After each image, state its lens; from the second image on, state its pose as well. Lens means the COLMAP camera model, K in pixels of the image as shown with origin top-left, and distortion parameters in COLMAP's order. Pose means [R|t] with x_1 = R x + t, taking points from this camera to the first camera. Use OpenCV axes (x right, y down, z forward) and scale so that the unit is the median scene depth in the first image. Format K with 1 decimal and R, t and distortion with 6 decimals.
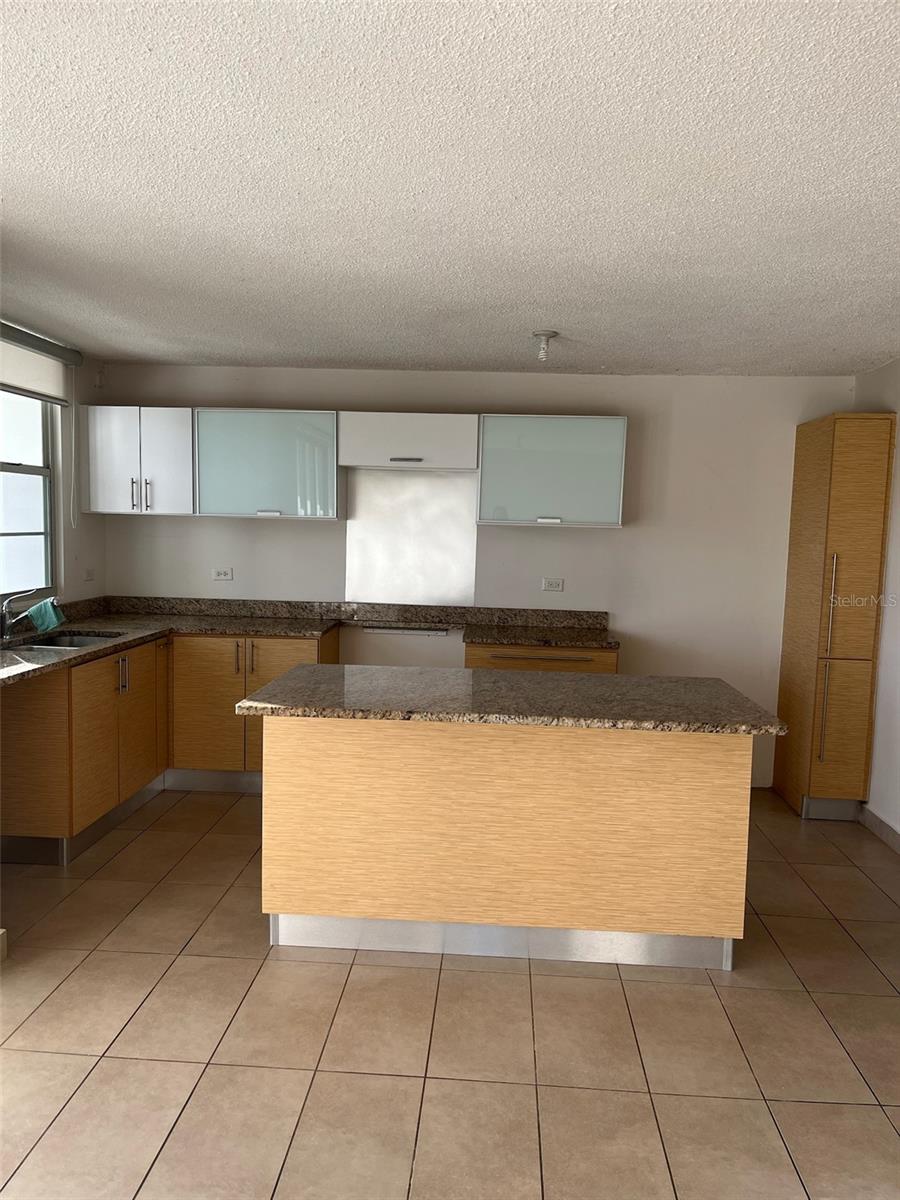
lens RADIAL K [[899.2, 0, 445.3], [0, 899.2, 592.2], [0, 0, 1]] dist [0.037509, -0.044423]
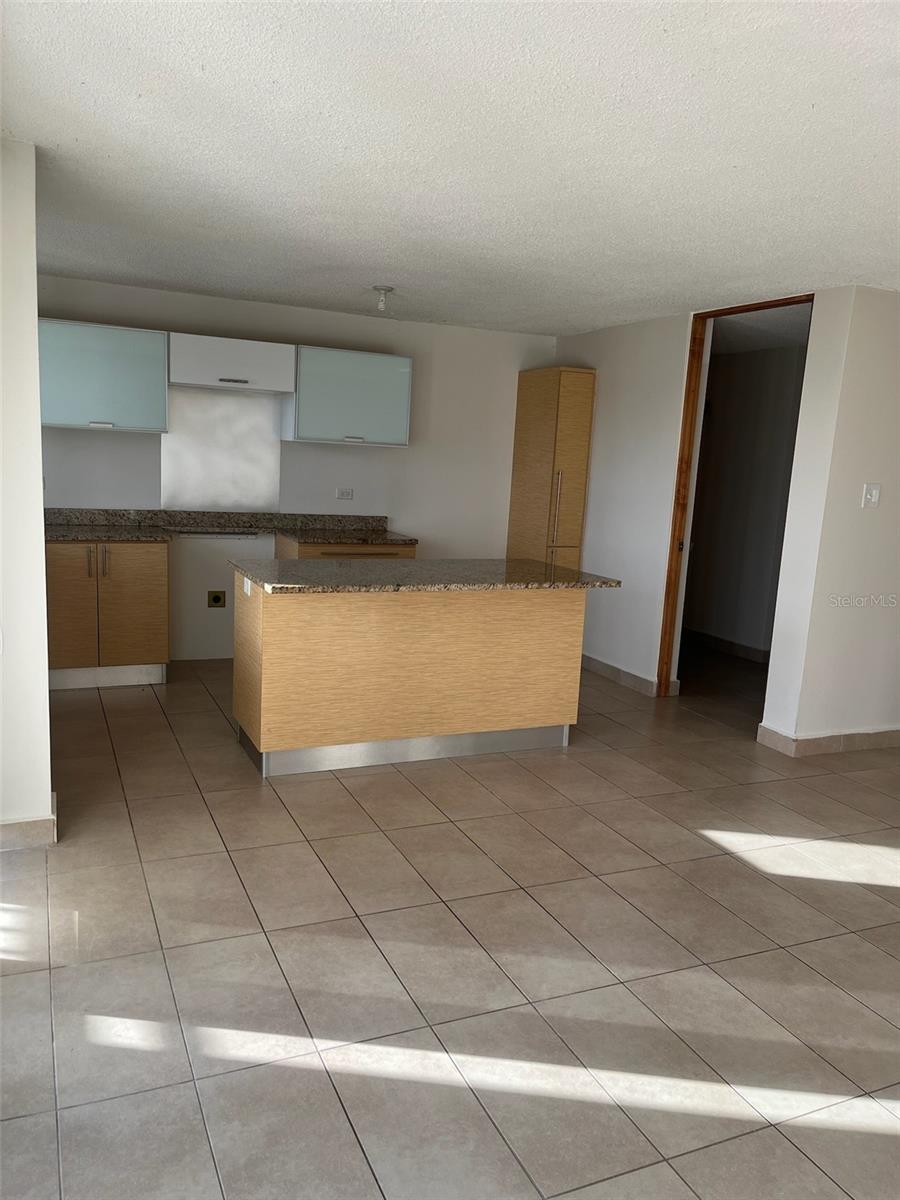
lens RADIAL K [[899.2, 0, 445.2], [0, 899.2, 595.8], [0, 0, 1]] dist [0.037509, -0.044423]
pose [[0.882595, -0.053681, 0.467060, -0.359482], [0.006513, 0.994761, 0.102024, 0.005929], [-0.470089, -0.087004, 0.878320, -0.138735]]
